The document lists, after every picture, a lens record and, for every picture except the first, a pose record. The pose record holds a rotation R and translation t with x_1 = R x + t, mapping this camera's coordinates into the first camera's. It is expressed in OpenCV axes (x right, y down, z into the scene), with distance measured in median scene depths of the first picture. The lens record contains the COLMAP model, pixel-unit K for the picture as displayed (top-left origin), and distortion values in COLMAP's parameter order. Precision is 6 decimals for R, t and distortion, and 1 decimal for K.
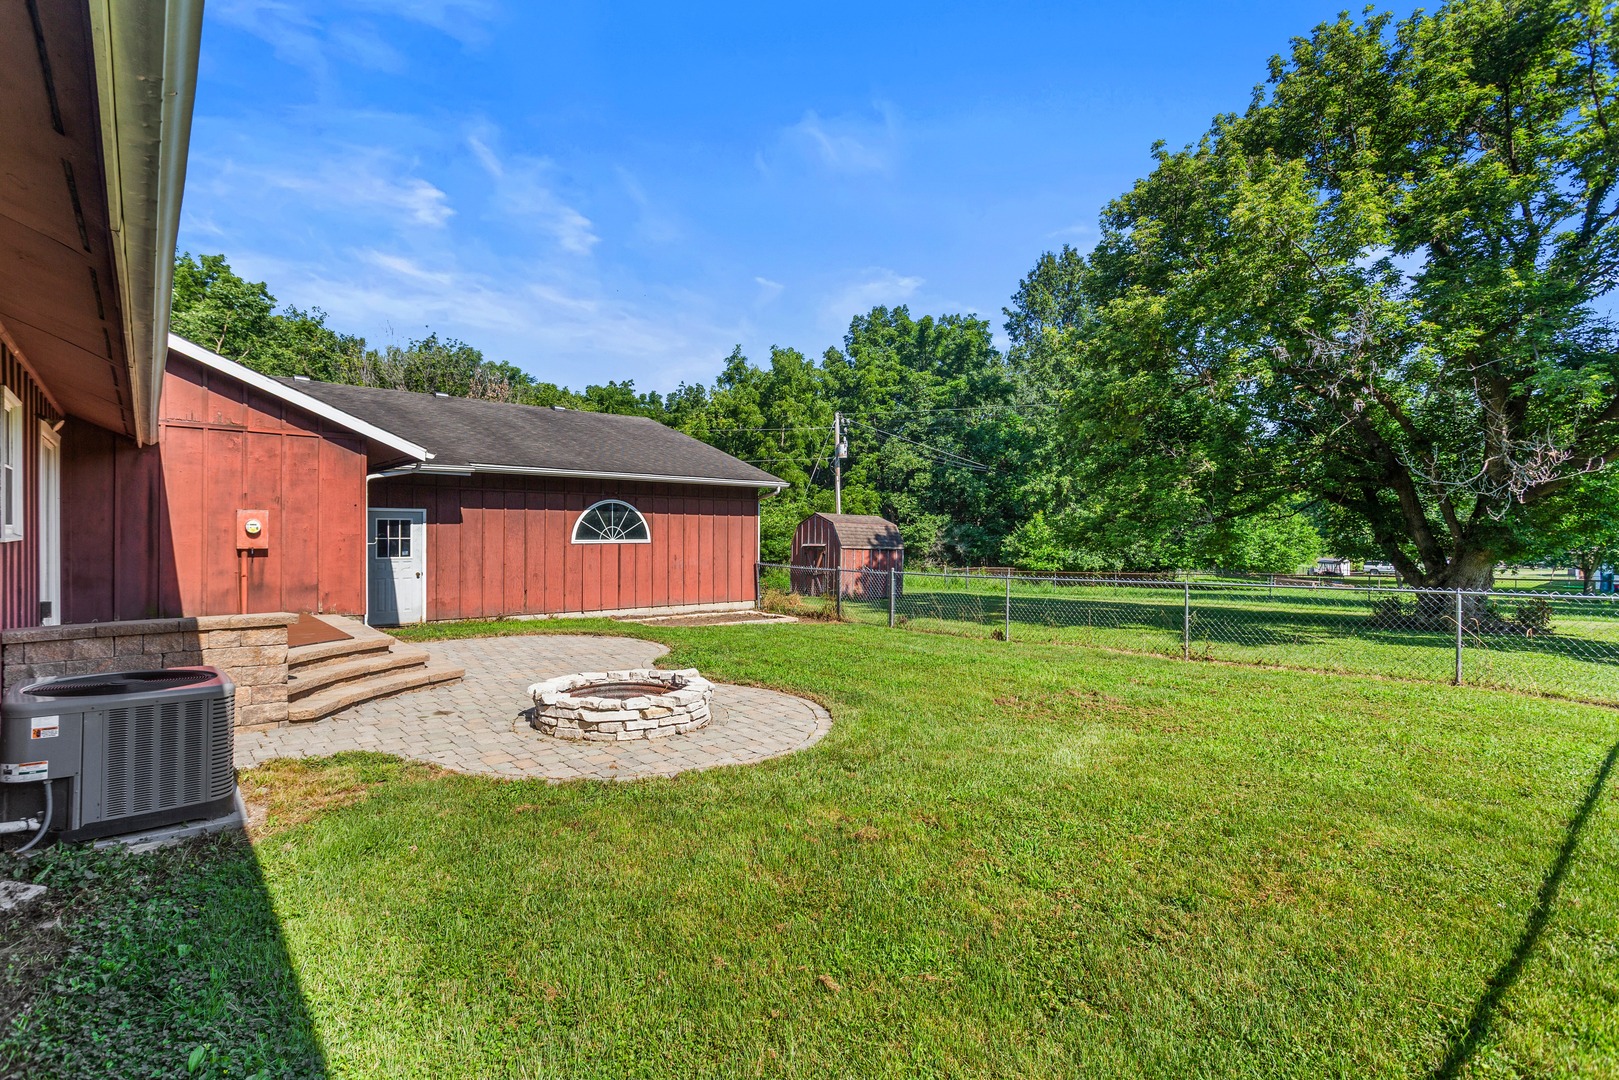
lens RADIAL K [[771.0, 0, 809.5], [0, 771.0, 540.0], [0, 0, 1]] dist [0.000133, 0.000287]
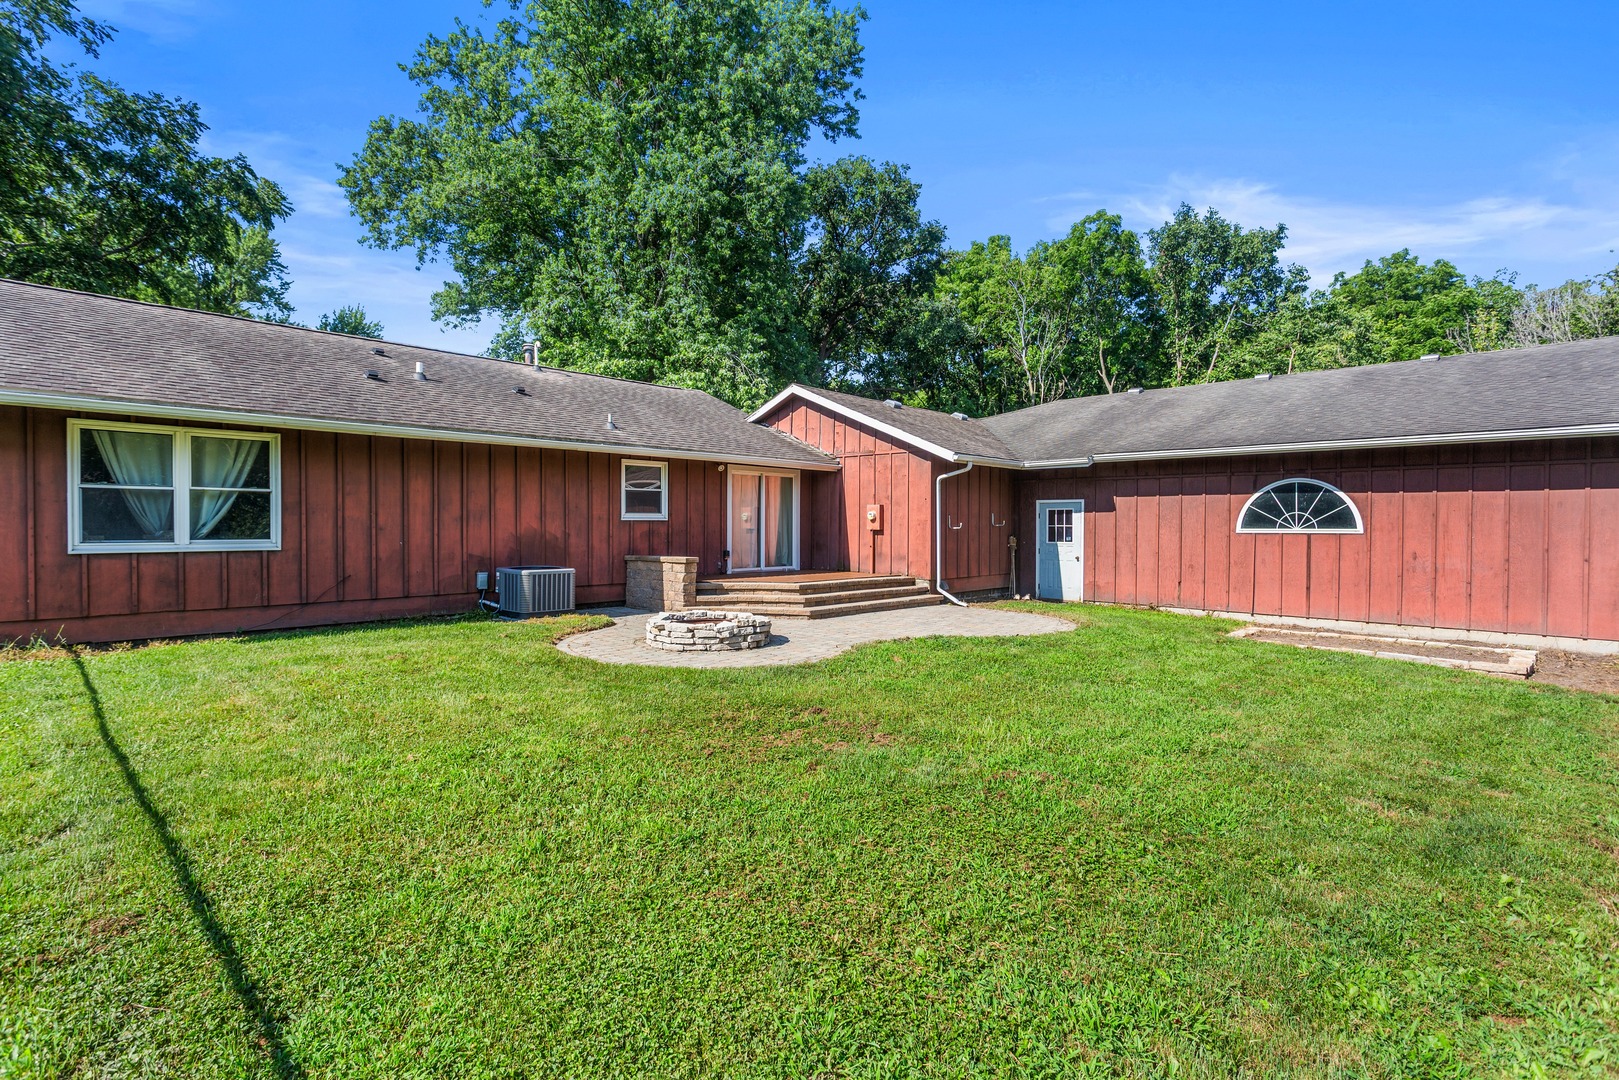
lens RADIAL K [[773.2, 0, 793.6], [0, 773.2, 536.7], [0, 0, 1]] dist [0.000835, 0.001018]
pose [[0.085128, 0.011517, -0.996304, 0.521296], [-0.014862, 0.999837, 0.010288, 0.007673], [0.996259, 0.013931, 0.085285, 0.449298]]
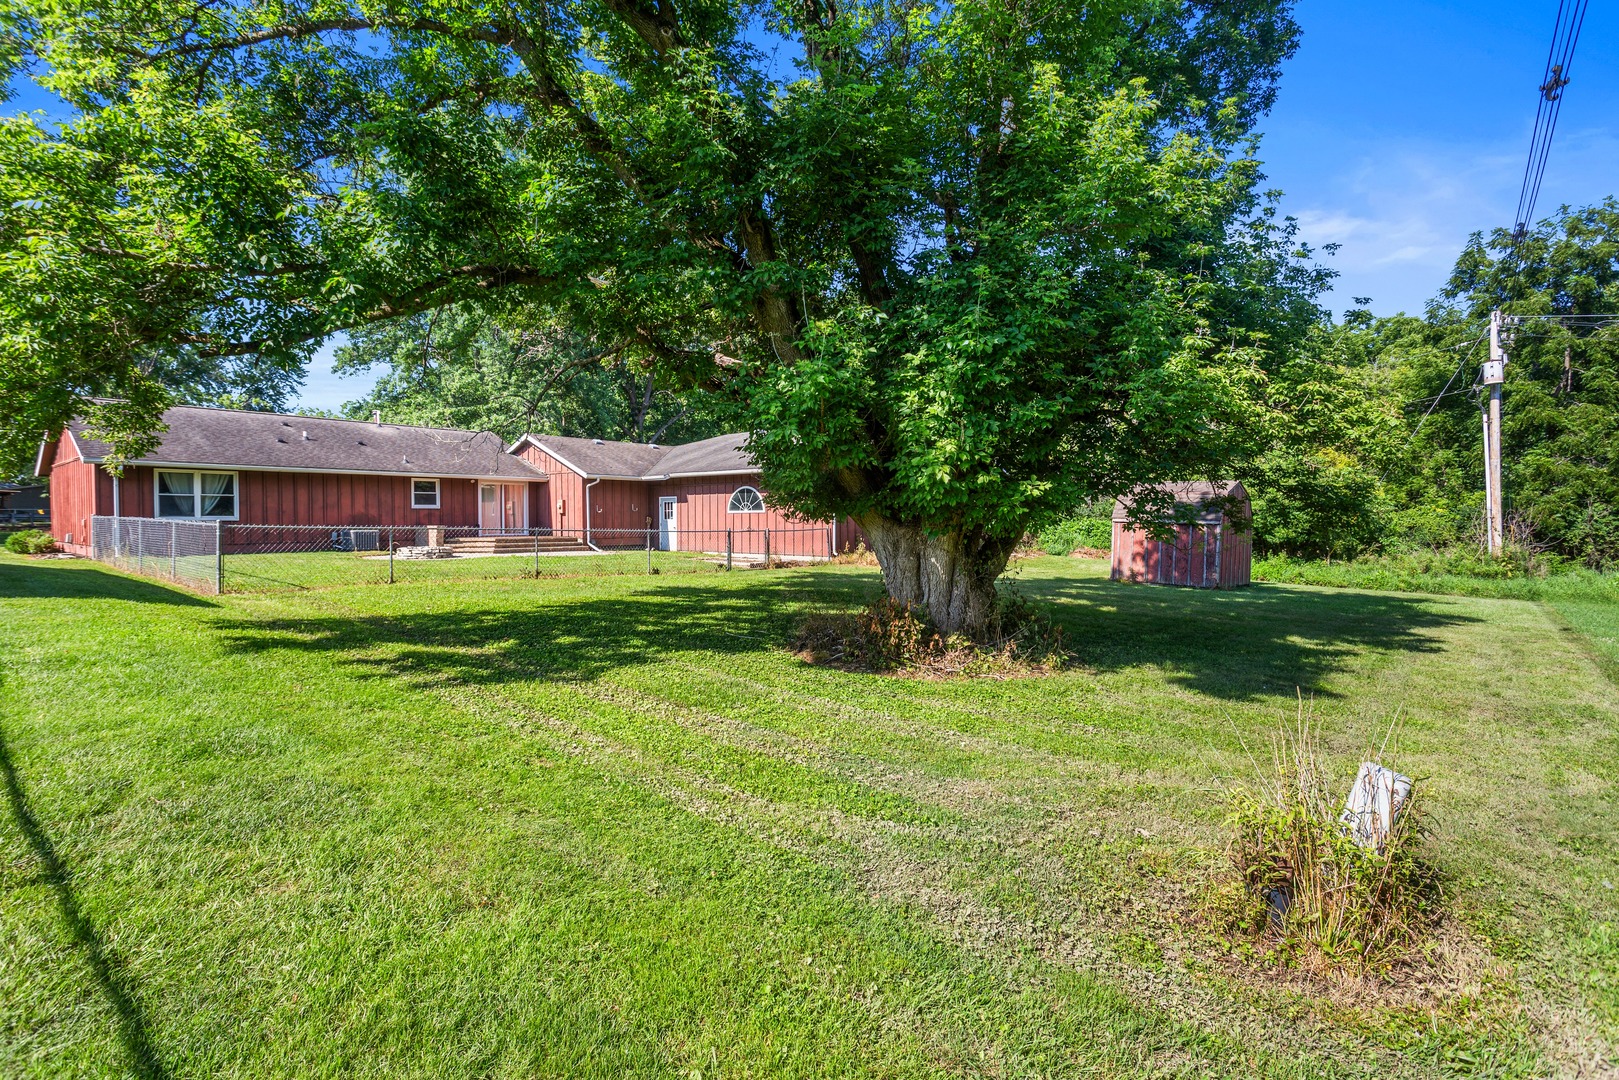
lens RADIAL K [[773.2, 0, 793.6], [0, 773.2, 536.7], [0, 0, 1]] dist [0.000835, 0.001018]
pose [[0.154385, 0.020979, -0.987788, 1.480264], [-0.007703, 0.999770, 0.020030, 0.022873], [0.987981, 0.004517, 0.154511, 0.904012]]
